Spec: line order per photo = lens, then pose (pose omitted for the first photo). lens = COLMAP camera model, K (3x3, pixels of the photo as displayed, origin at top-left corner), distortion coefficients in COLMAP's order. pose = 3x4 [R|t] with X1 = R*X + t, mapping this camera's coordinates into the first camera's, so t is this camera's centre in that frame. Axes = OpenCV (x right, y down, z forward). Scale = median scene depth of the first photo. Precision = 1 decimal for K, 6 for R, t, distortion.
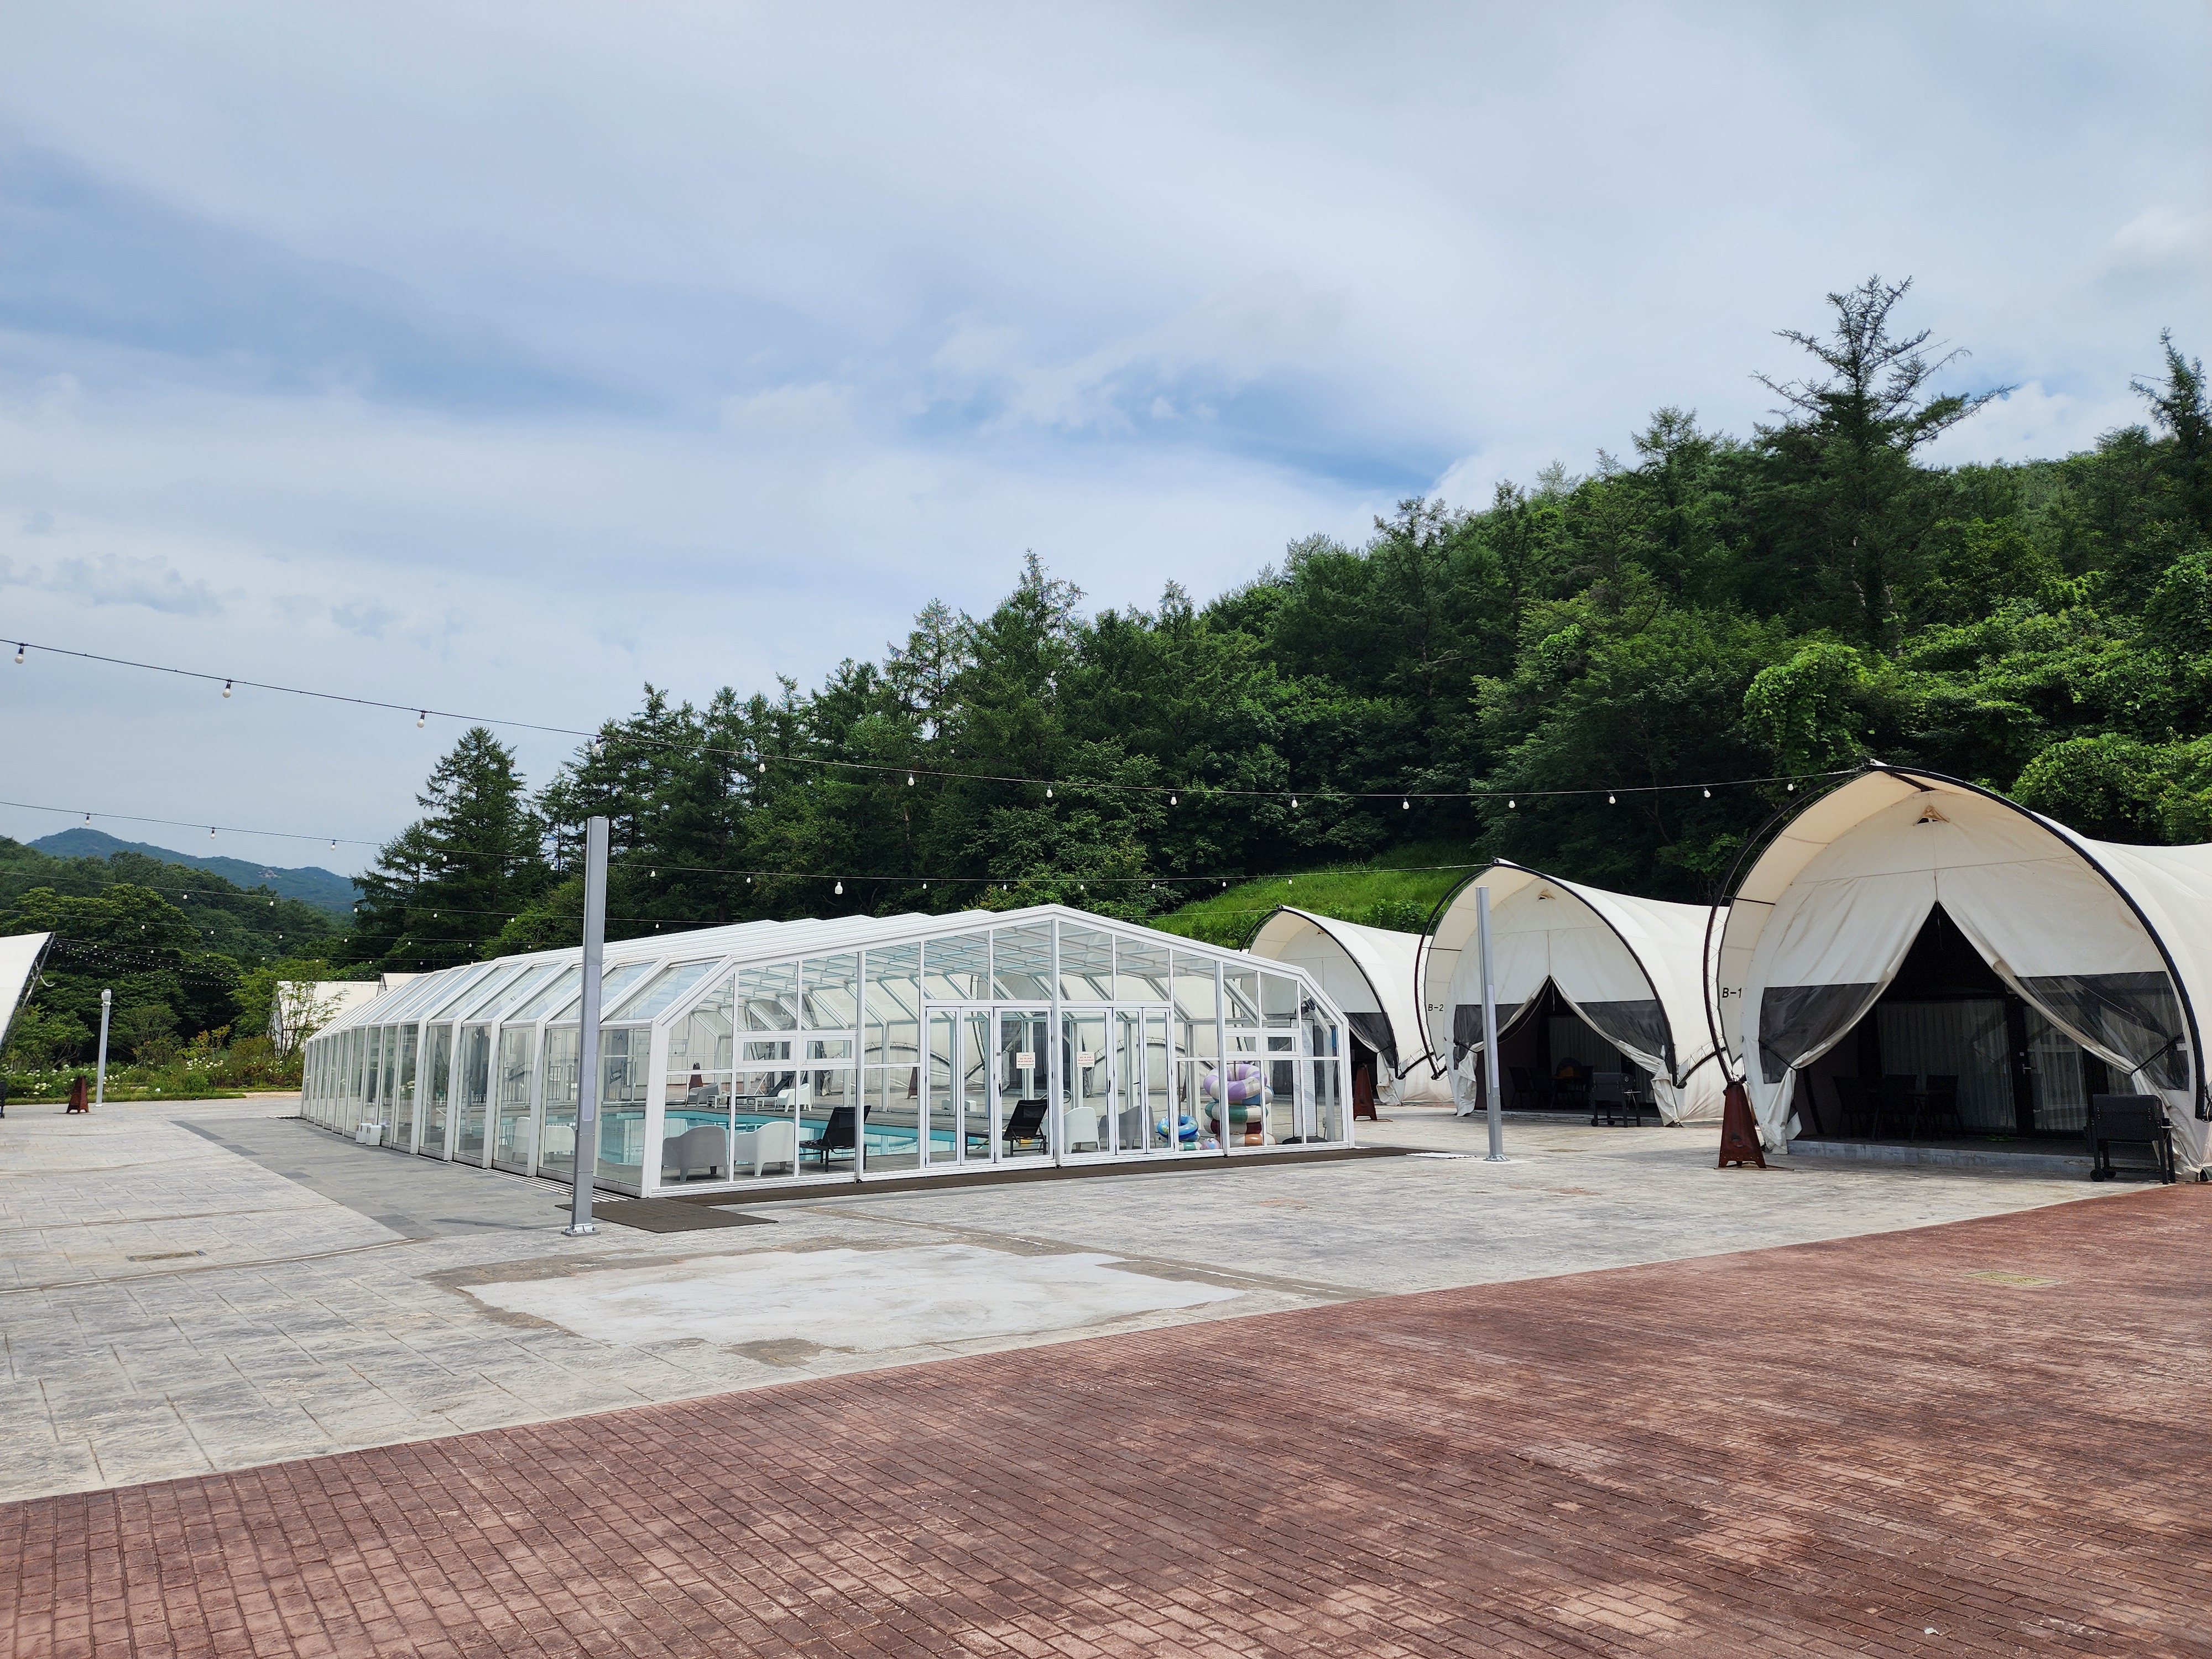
lens RADIAL K [[1493.1, 0, 1107.6], [0, 1493.1, 837.1], [0, 0, 1]] dist [0.024403, -0.021739]
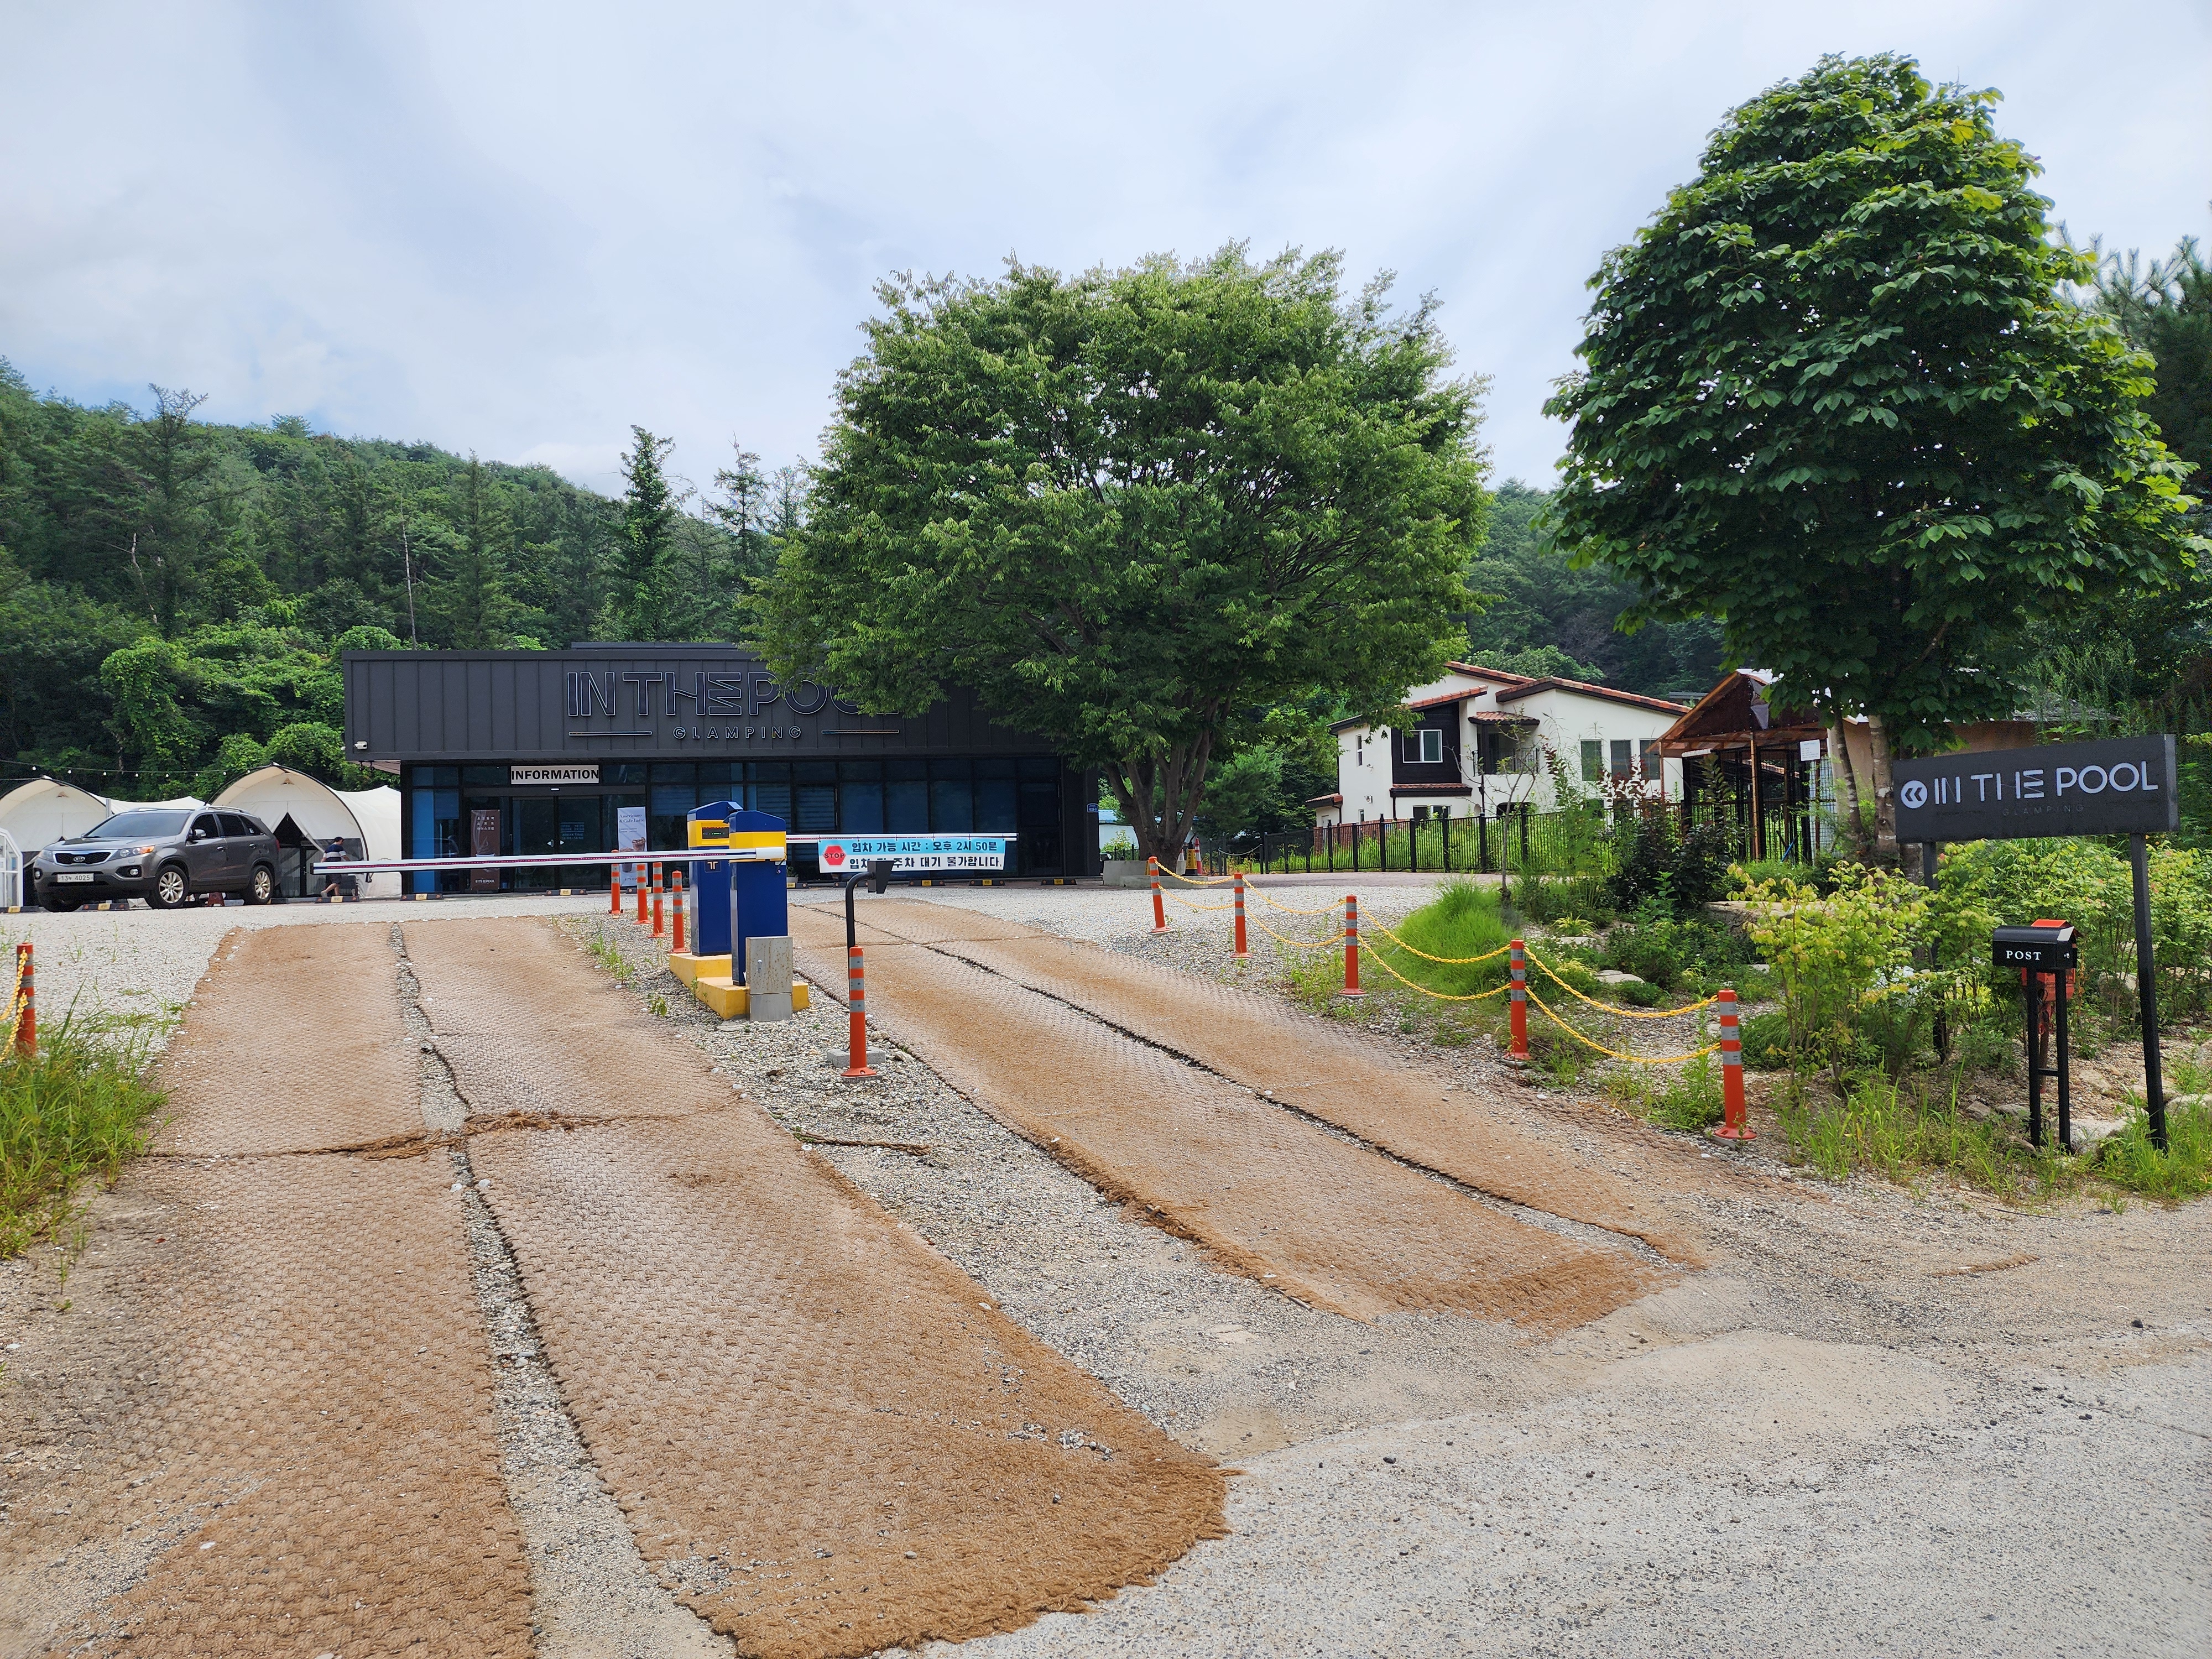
lens RADIAL K [[1493.1, 0, 1099.6], [0, 1493.1, 833.6], [0, 0, 1]] dist [0.024403, -0.021739]
pose [[0.435382, 0.026108, 0.899867, -0.325180], [-0.099530, 0.994848, 0.019292, -0.030204], [-0.894727, -0.097963, 0.435737, -0.394580]]
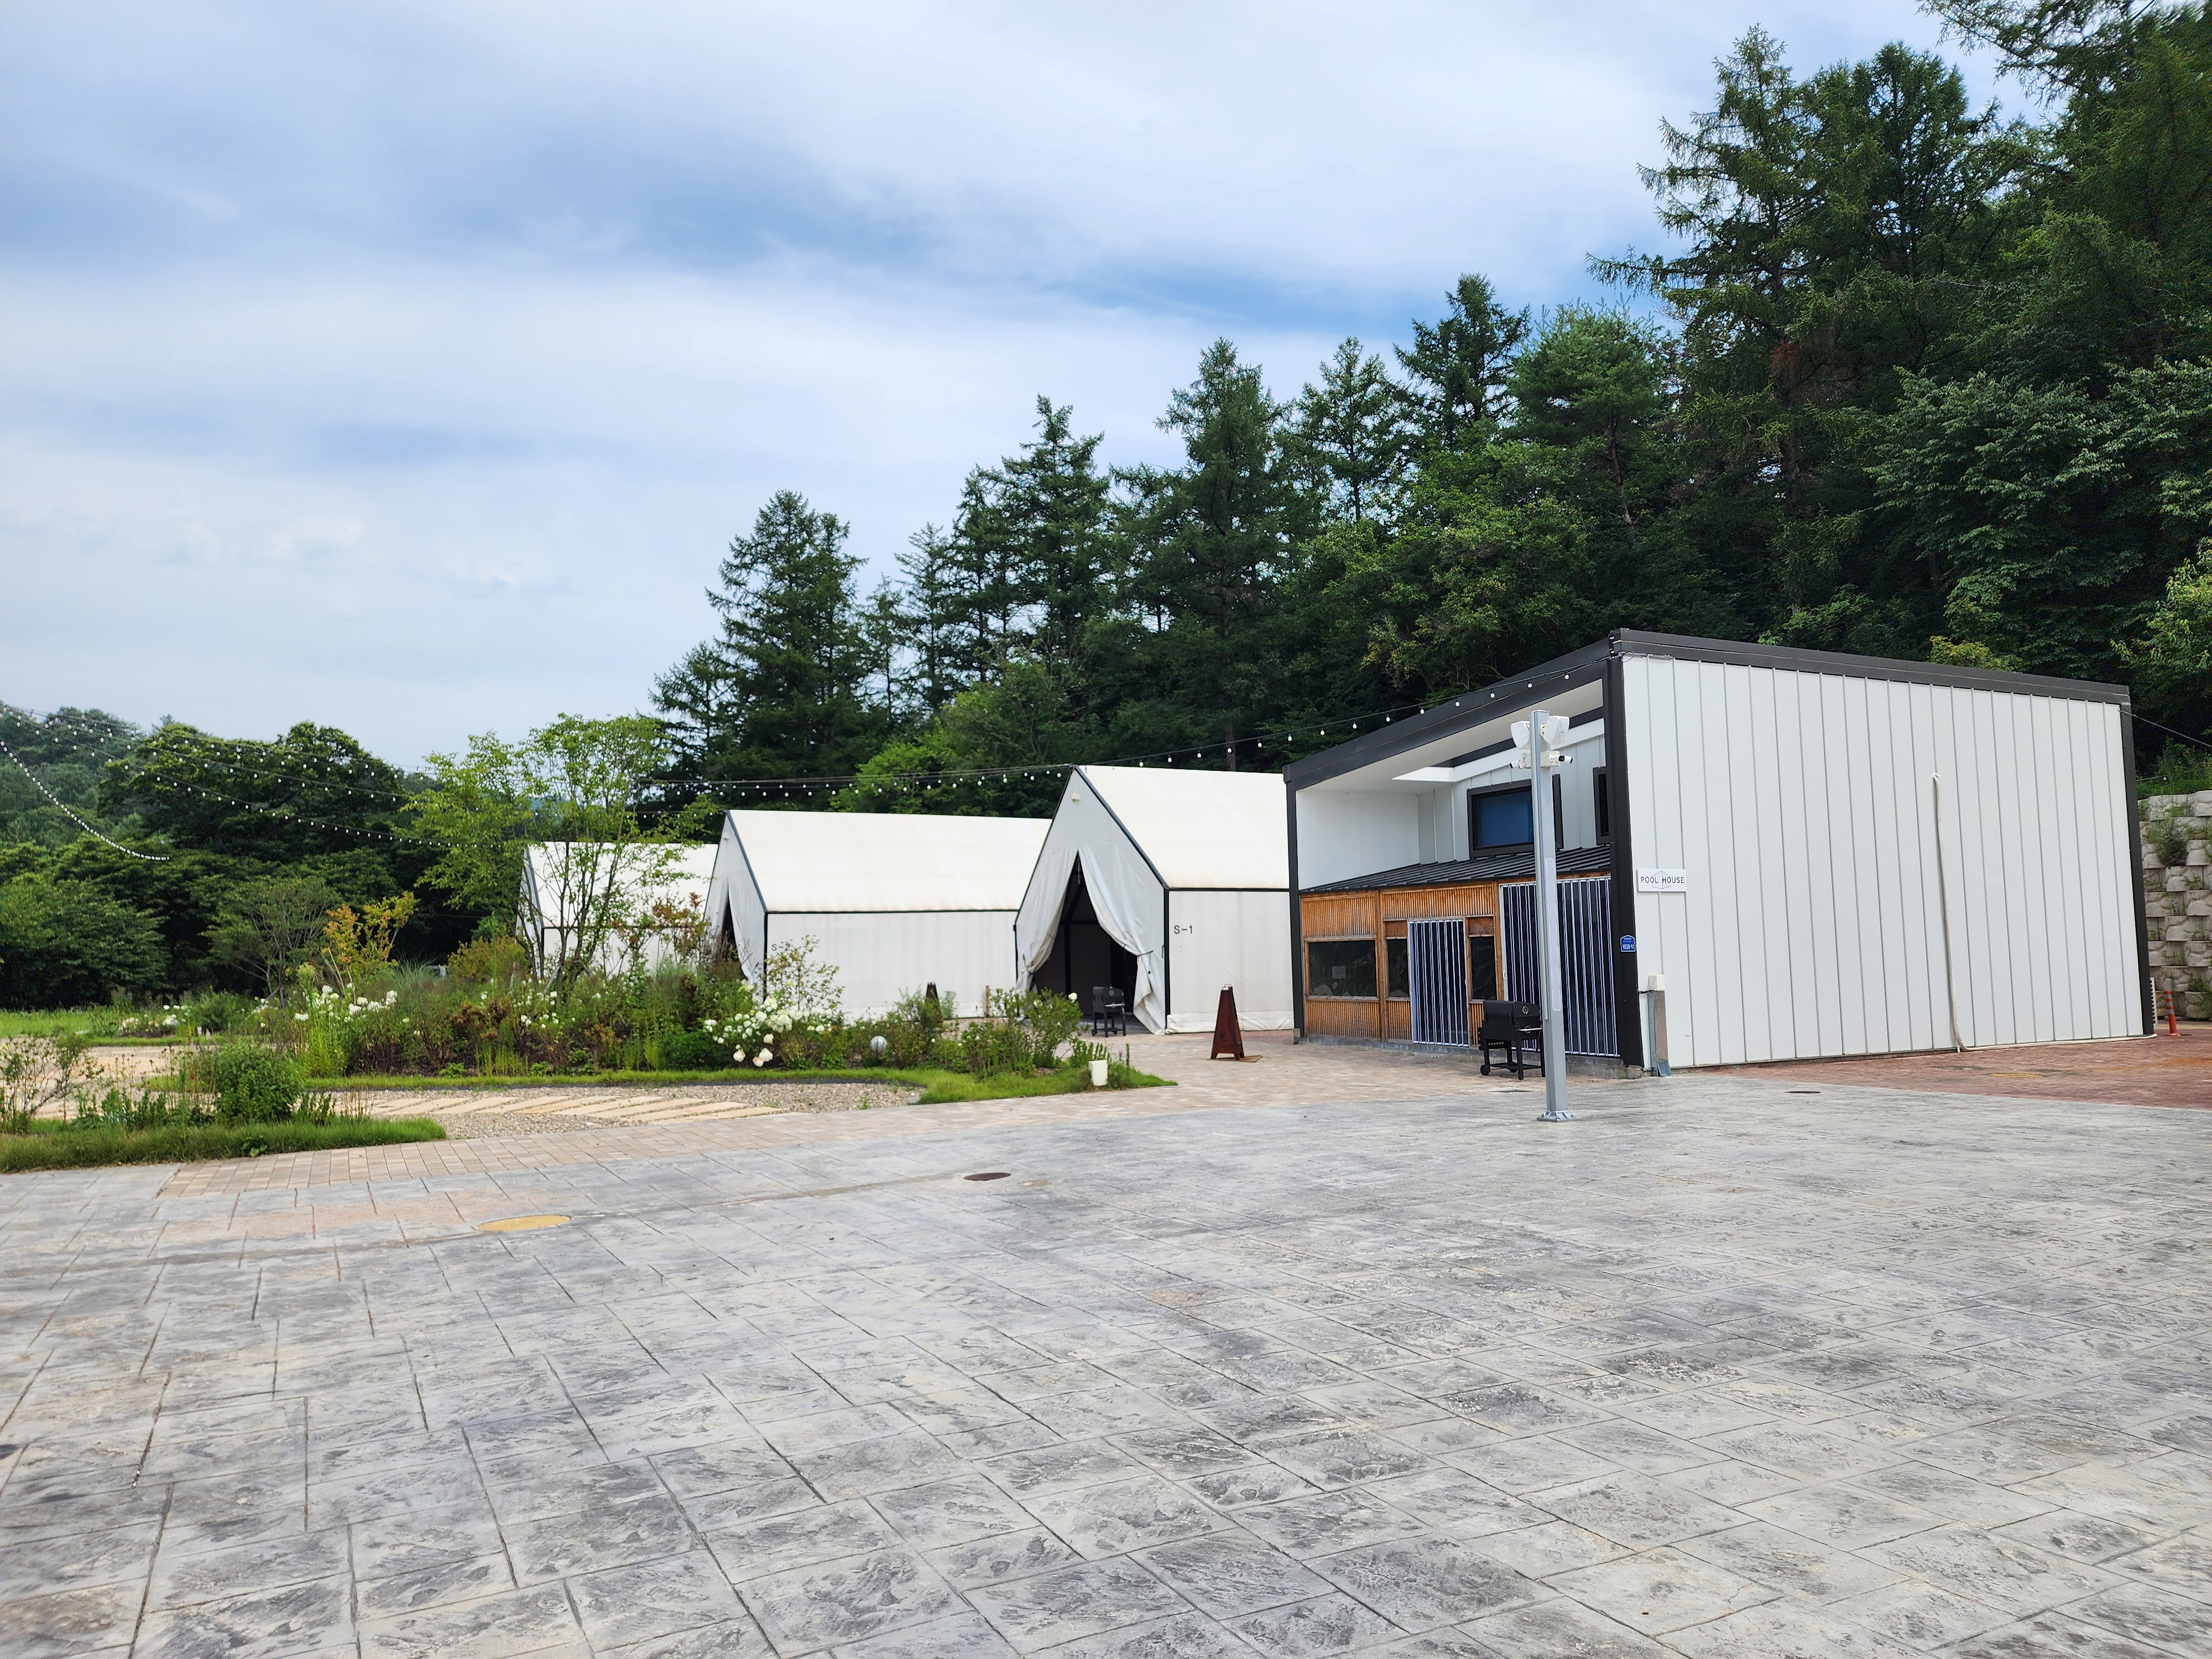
lens RADIAL K [[1493.1, 0, 1113.8], [0, 1493.1, 842.5], [0, 0, 1]] dist [0.024403, -0.021739]
pose [[0.991331, -0.021827, -0.129561, -0.294505], [0.029611, 0.997851, 0.058459, 0.076397], [0.128006, -0.061788, 0.989847, 0.530217]]
